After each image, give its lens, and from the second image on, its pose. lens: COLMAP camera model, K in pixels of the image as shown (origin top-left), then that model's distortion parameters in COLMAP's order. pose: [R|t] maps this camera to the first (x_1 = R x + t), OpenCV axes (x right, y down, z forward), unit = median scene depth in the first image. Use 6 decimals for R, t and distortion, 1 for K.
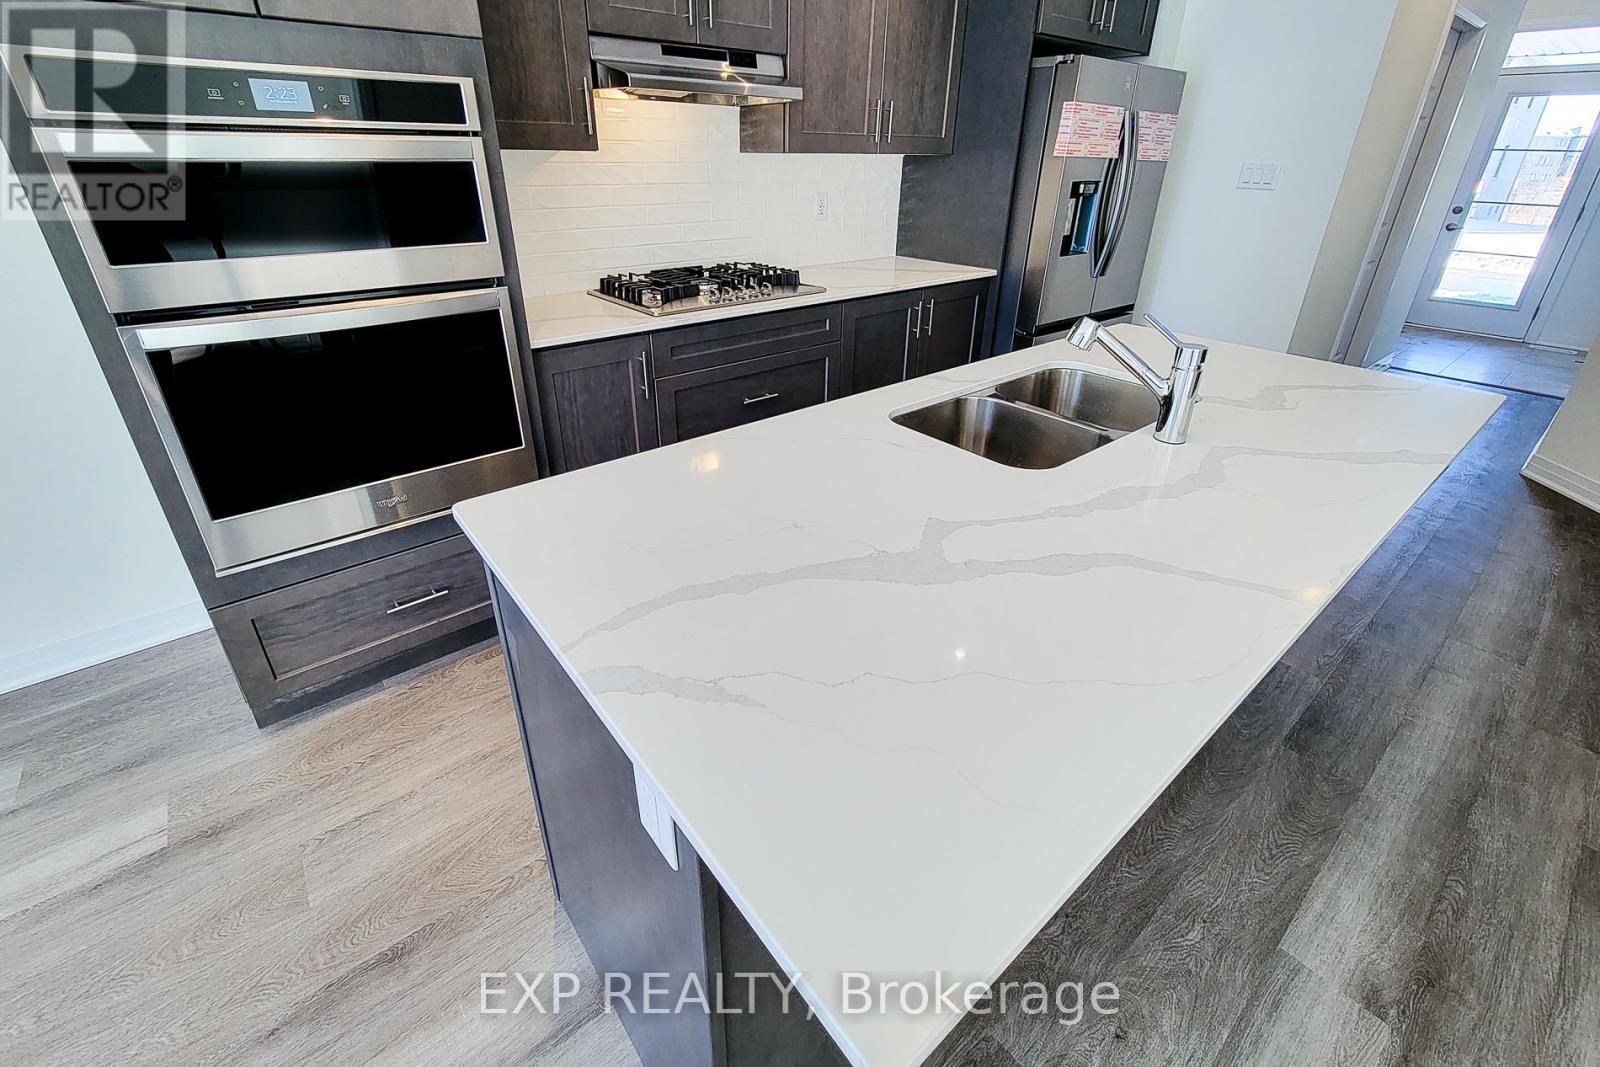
lens RADIAL K [[669.3, 0, 786.0], [0, 669.3, 465.2], [0, 0, 1]] dist [0.005262, -0.005158]
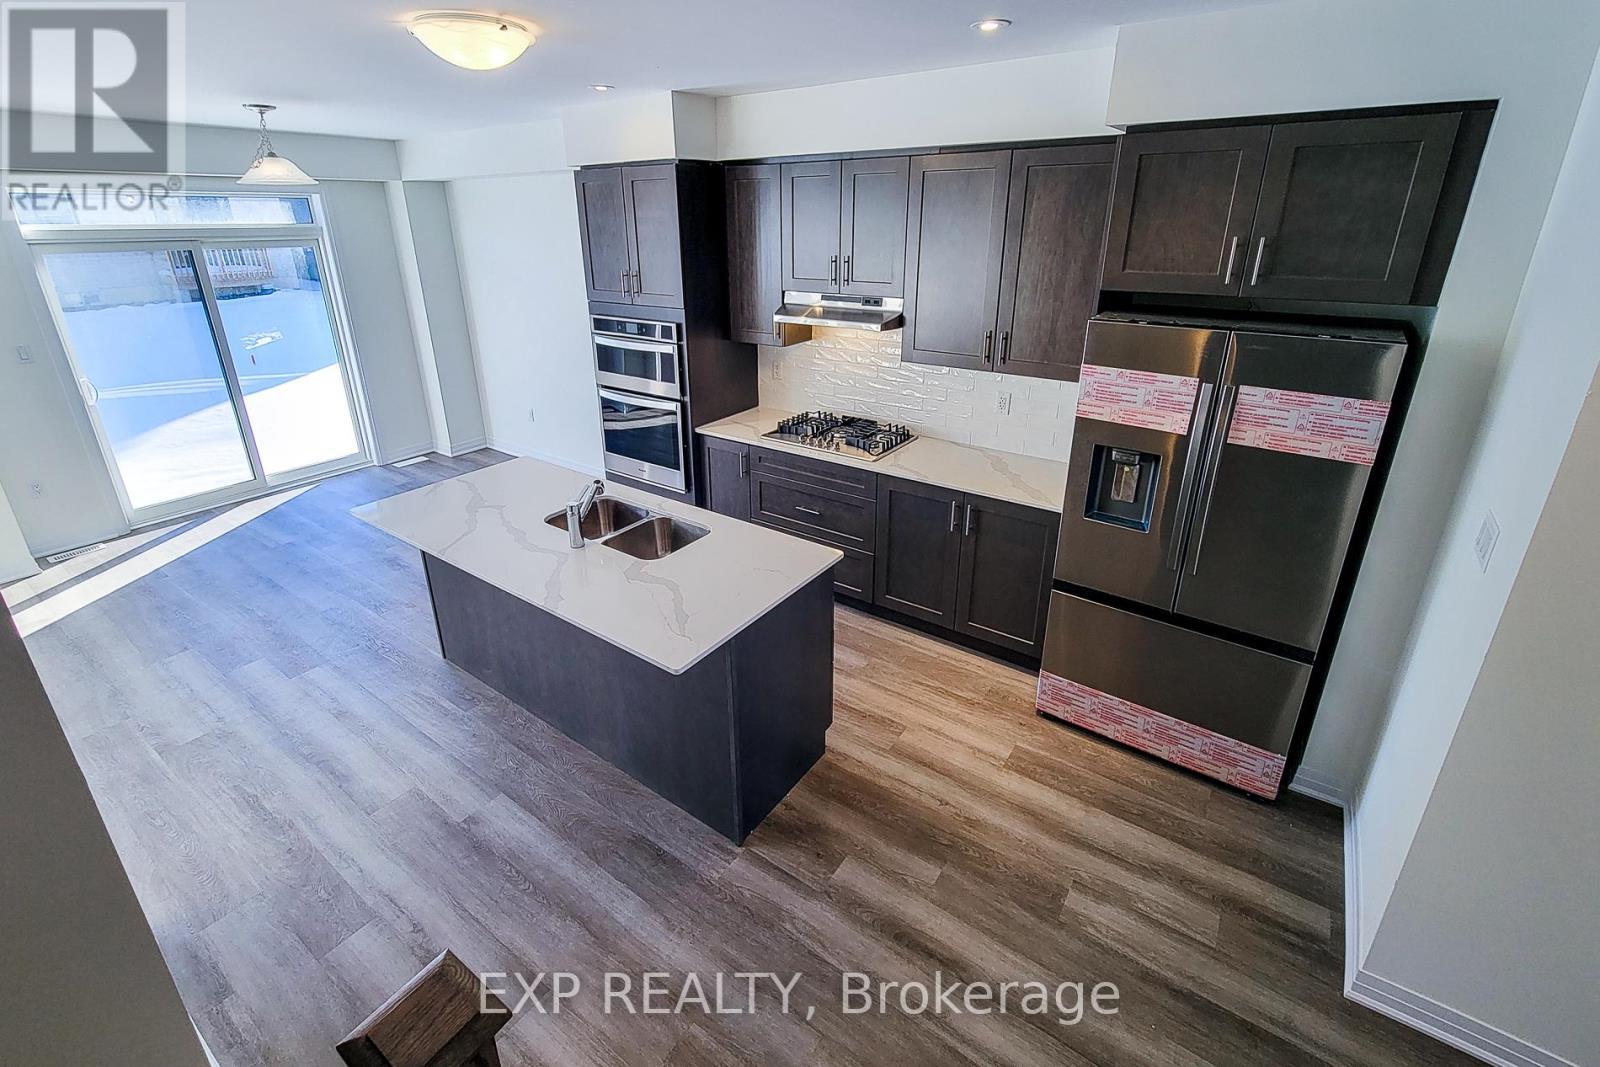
lens RADIAL K [[695.9, 0, 801.1], [0, 695.9, 465.9], [0, 0, 1]] dist [0.000933, 0.000249]
pose [[0.284037, 0.317214, -0.904819, 1.365100], [-0.395949, 0.898269, 0.190624, -0.488994], [0.873240, 0.304118, 0.380742, 0.364294]]
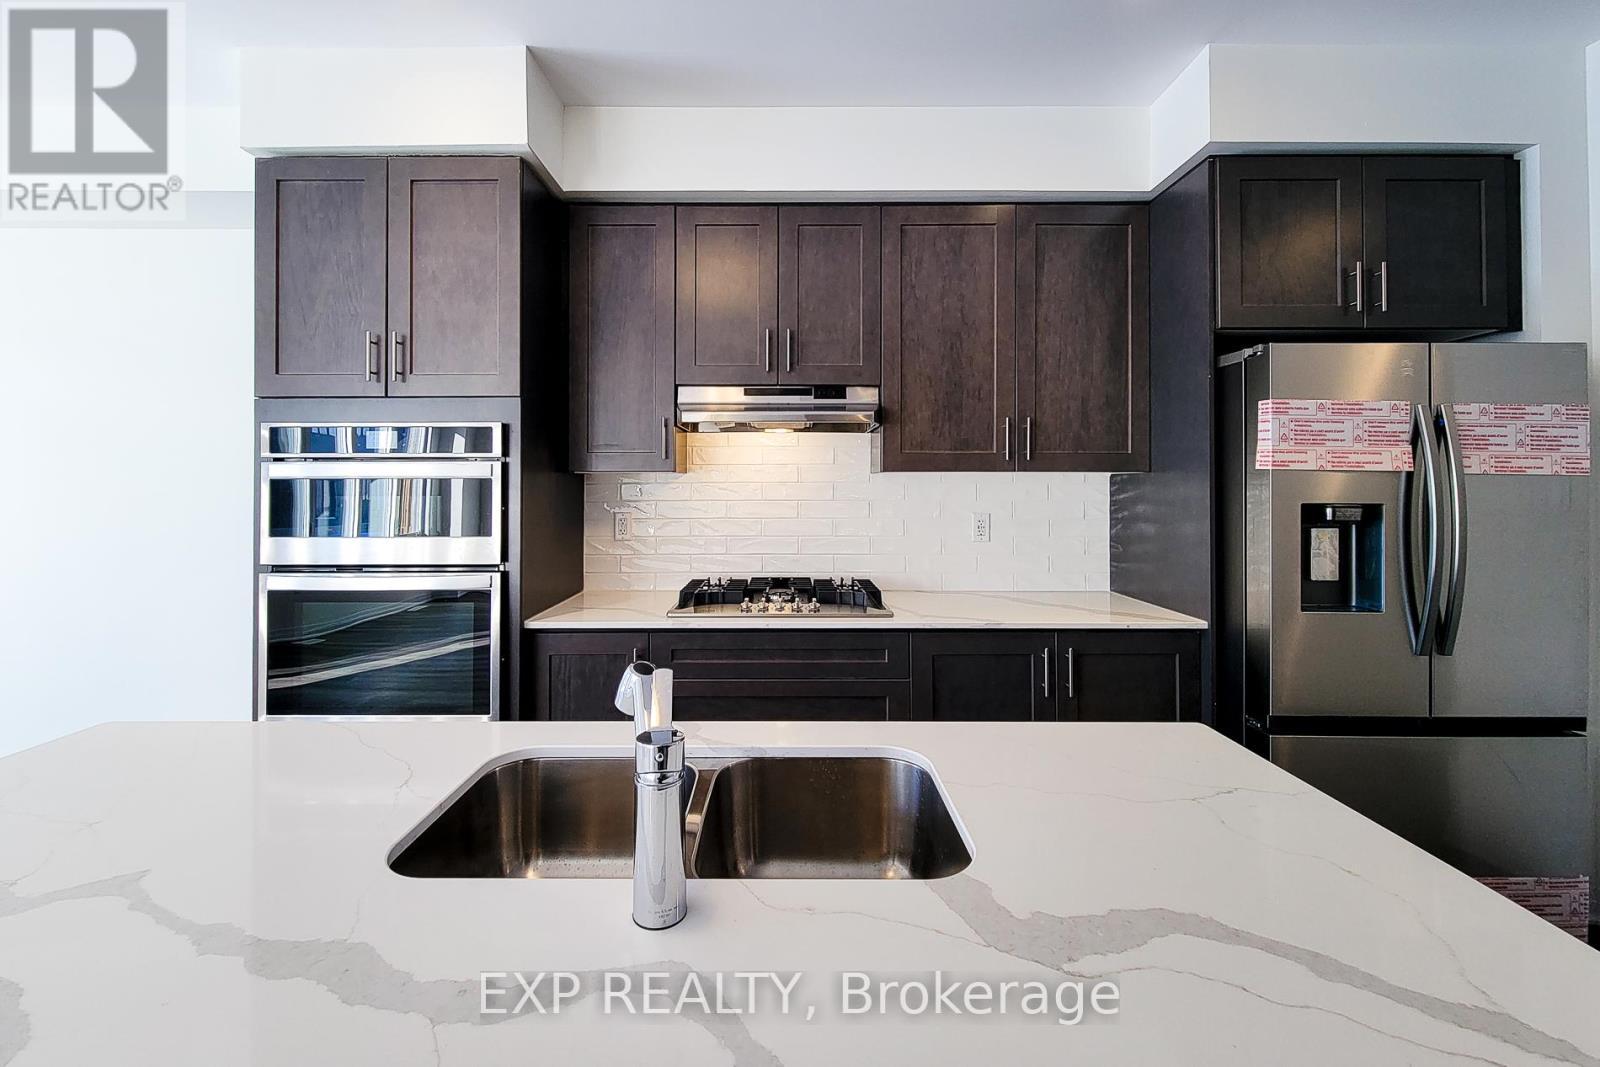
lens RADIAL K [[655.7, 0, 787.0], [0, 655.7, 481.5], [0, 0, 1]] dist [-0.000679, 0.000022]
pose [[0.781738, -0.011141, -0.623508, 0.508349], [-0.256635, 0.905502, -0.337941, -0.105165], [0.568353, 0.424195, 0.705006, 0.277333]]
